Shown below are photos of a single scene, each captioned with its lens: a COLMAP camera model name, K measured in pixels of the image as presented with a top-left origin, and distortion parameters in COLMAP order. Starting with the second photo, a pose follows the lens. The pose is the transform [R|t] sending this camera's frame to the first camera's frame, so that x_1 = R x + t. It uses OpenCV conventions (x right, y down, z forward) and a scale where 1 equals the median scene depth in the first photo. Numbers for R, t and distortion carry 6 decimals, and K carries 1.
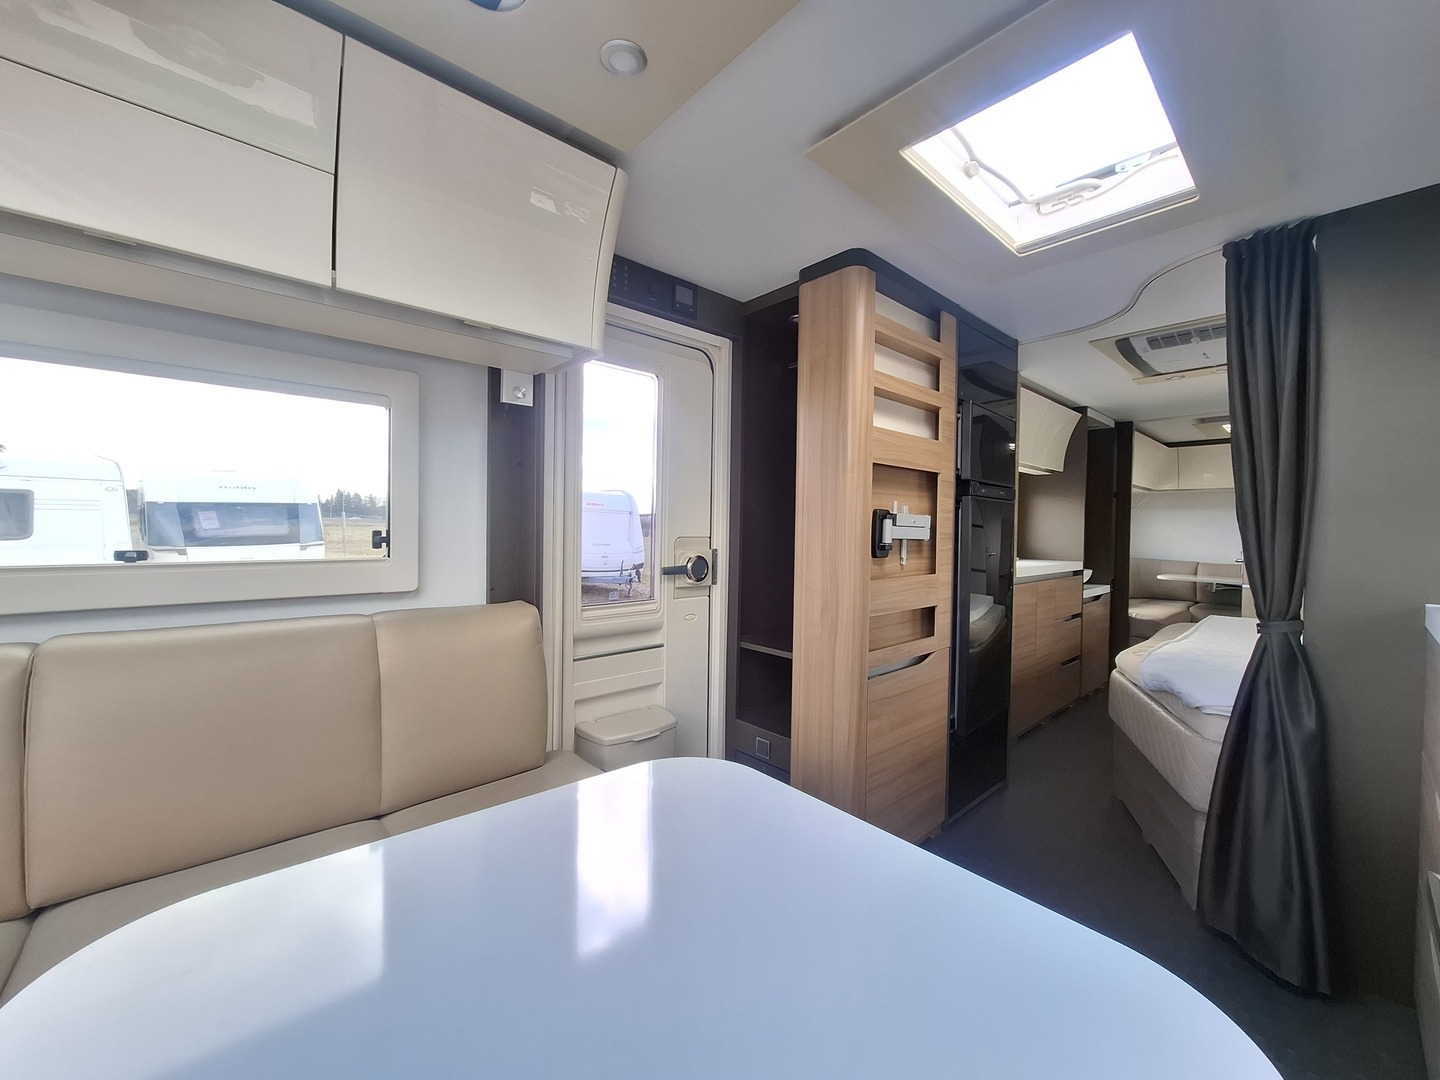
lens RADIAL K [[567.6, 0, 734.2], [0, 567.6, 539.4], [0, 0, 1]] dist [-0.004465, 0.000213]
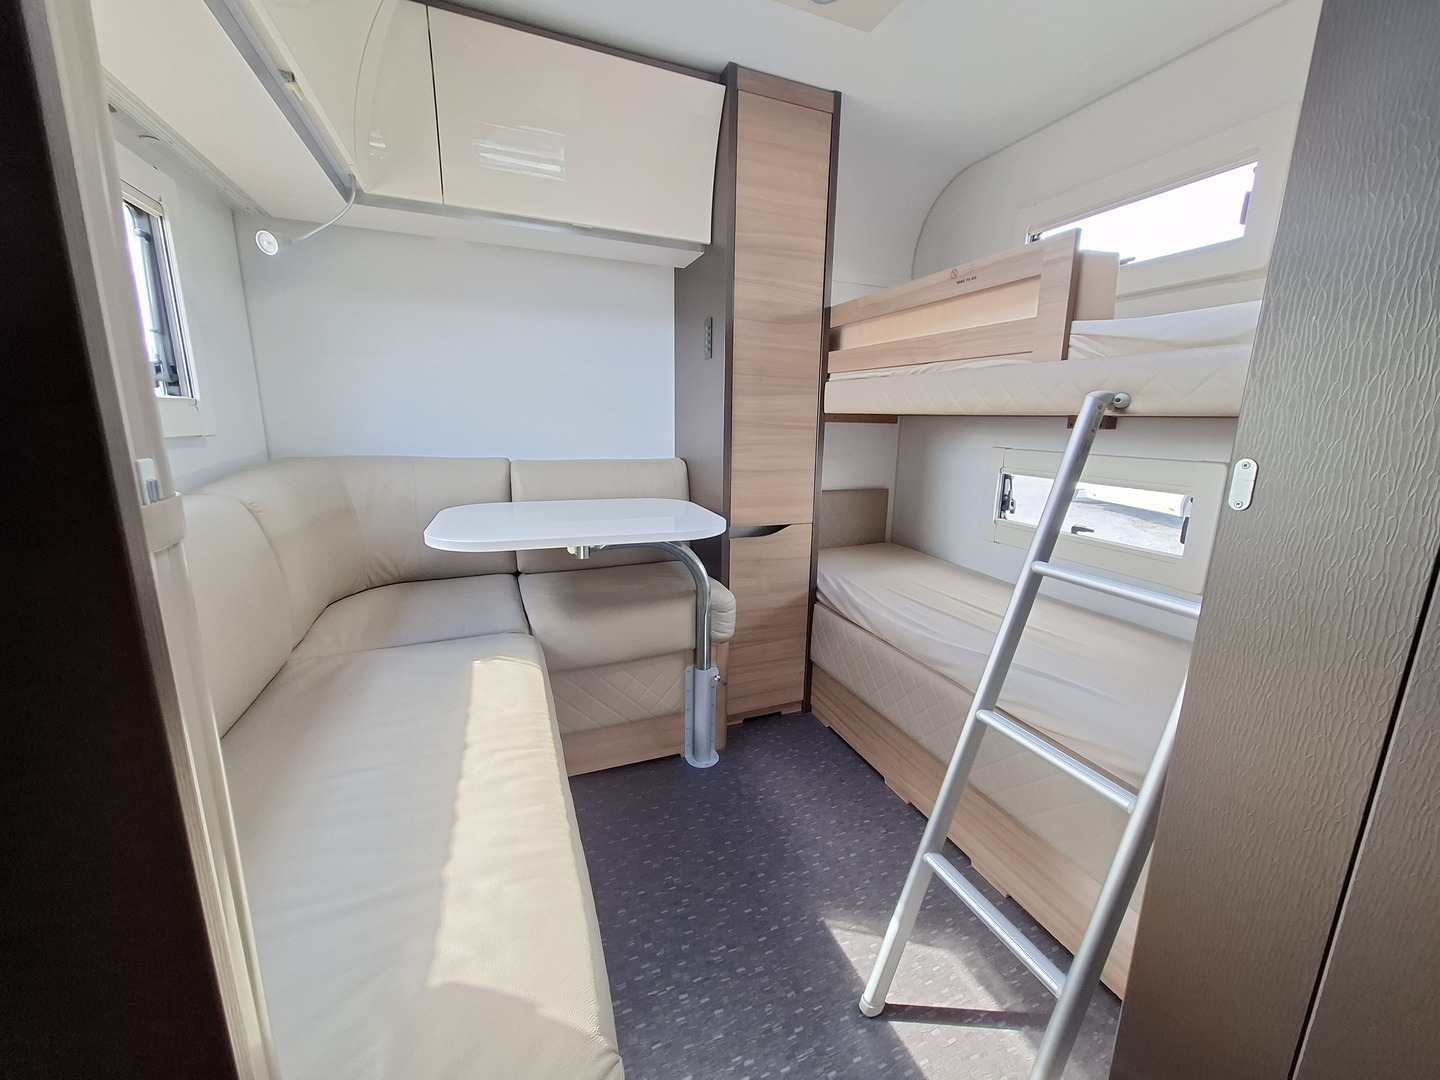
lens RADIAL K [[567.6, 0, 737.0], [0, 567.6, 536.8], [0, 0, 1]] dist [-0.004465, 0.000213]
pose [[0.339674, -0.197902, 0.919487, 1.380732], [0.002842, 0.977824, 0.209408, 0.032897], [-0.940539, -0.068517, 0.332704, 1.929362]]
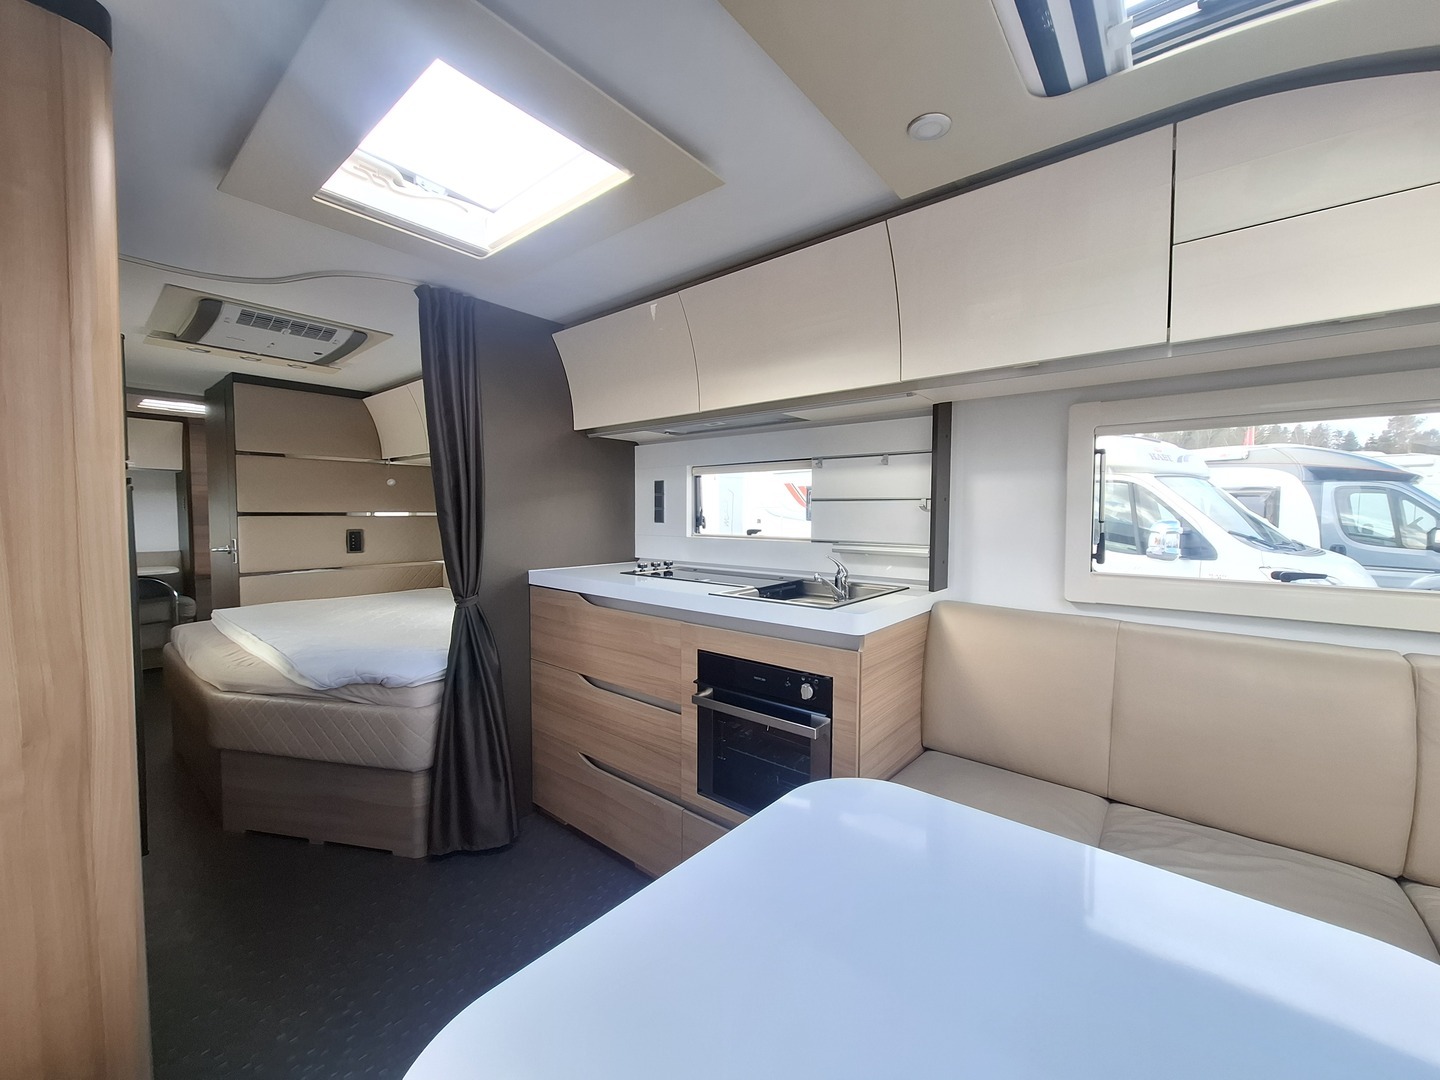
lens RADIAL K [[567.6, 0, 730.6], [0, 567.6, 539.6], [0, 0, 1]] dist [-0.004465, 0.000213]
pose [[-0.146395, -0.061518, 0.987312, -0.334574], [0.015041, 0.997811, 0.064402, -0.050163], [-0.989112, 0.024278, -0.145149, 0.449785]]
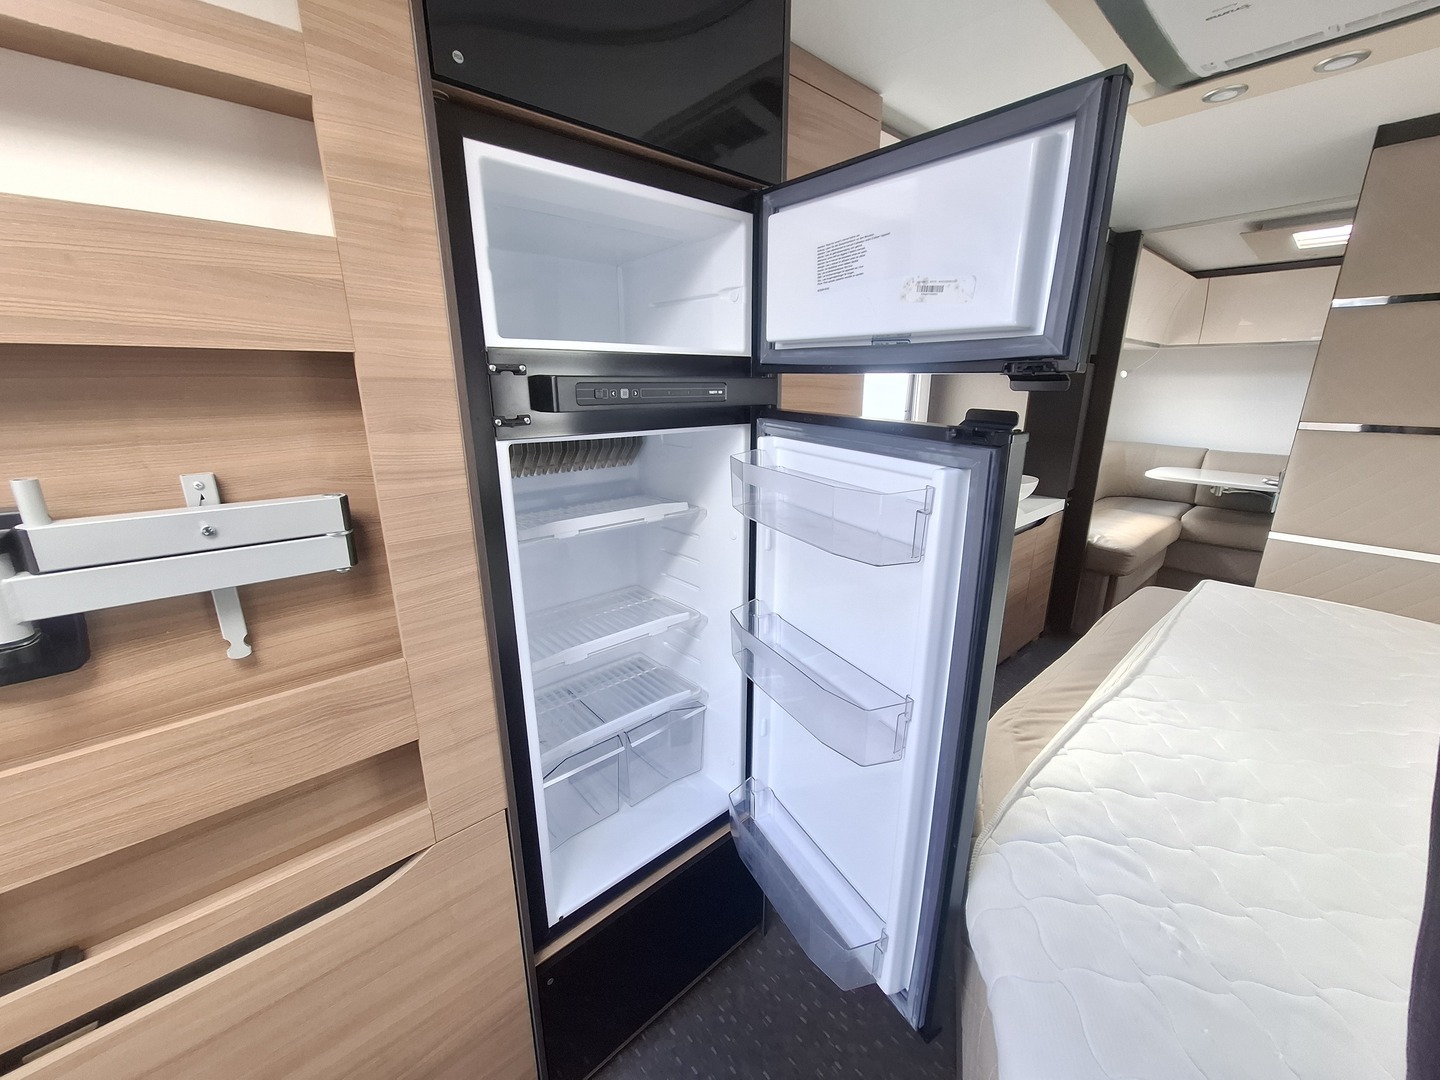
lens RADIAL K [[567.6, 0, 728.7], [0, 567.6, 536.4], [0, 0, 1]] dist [-0.004465, 0.000213]
pose [[0.999912, -0.007260, -0.011102, 0.559185], [0.009772, 0.969126, 0.246373, -0.093282], [0.008970, -0.246459, 0.969112, 0.689963]]
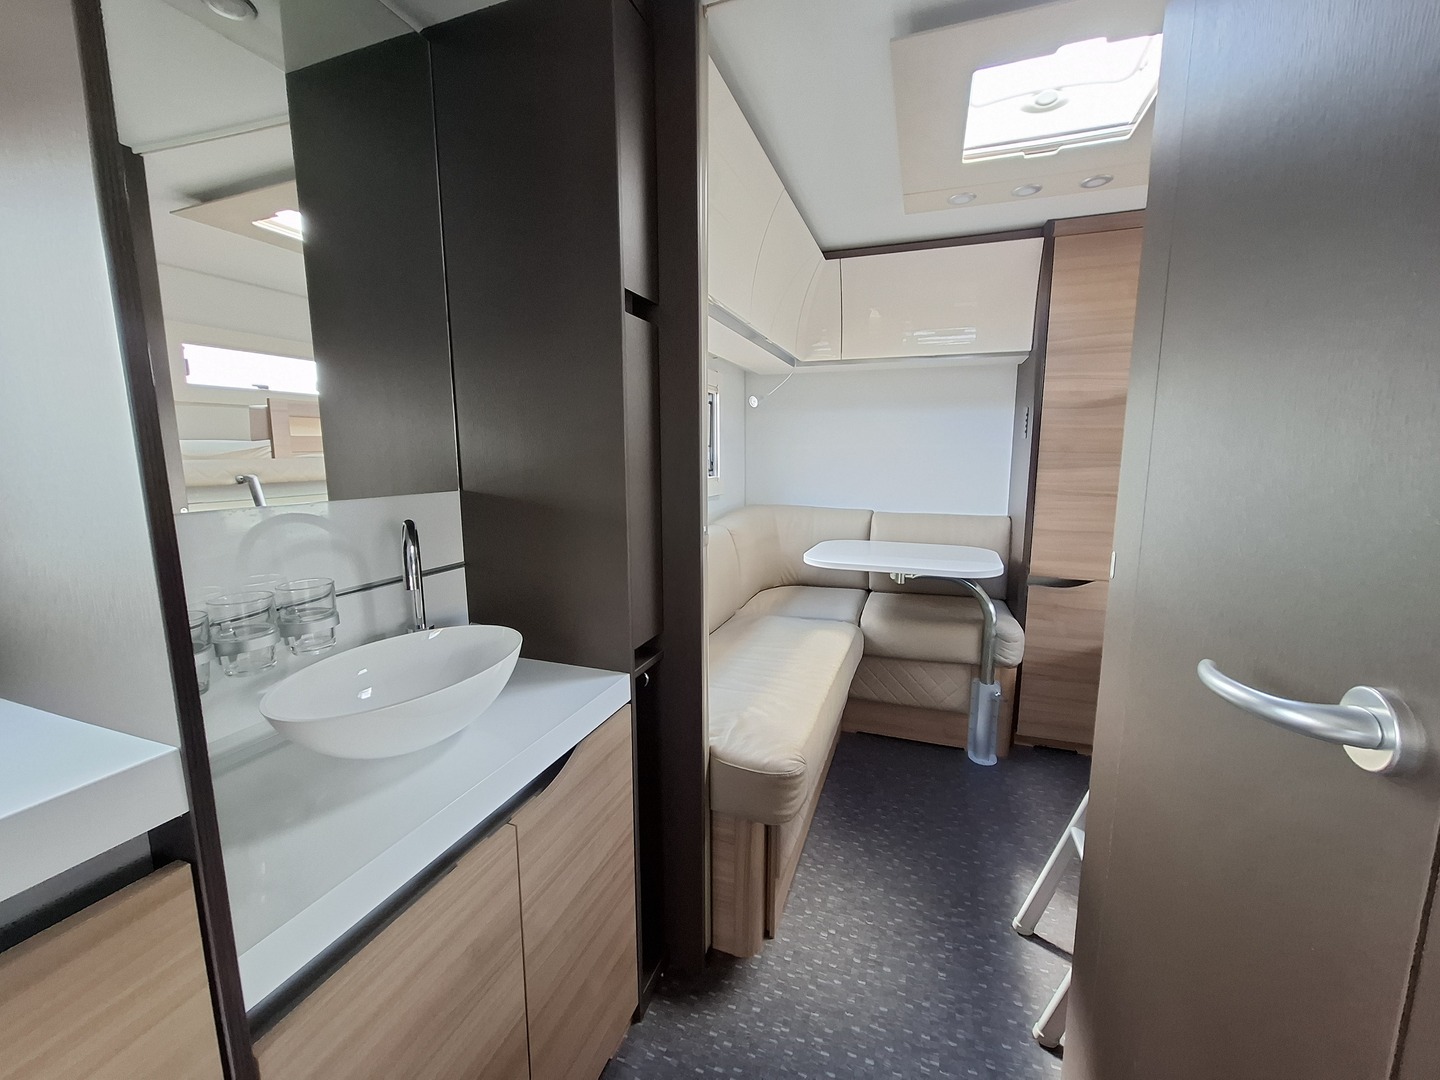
lens RADIAL K [[567.6, 0, 720.1], [0, 567.6, 539.3], [0, 0, 1]] dist [-0.004465, 0.000213]
pose [[0.891740, -0.082170, 0.445025, 1.205693], [0.023092, 0.990359, 0.136588, -0.022641], [-0.451958, -0.111524, 0.885040, 1.562374]]
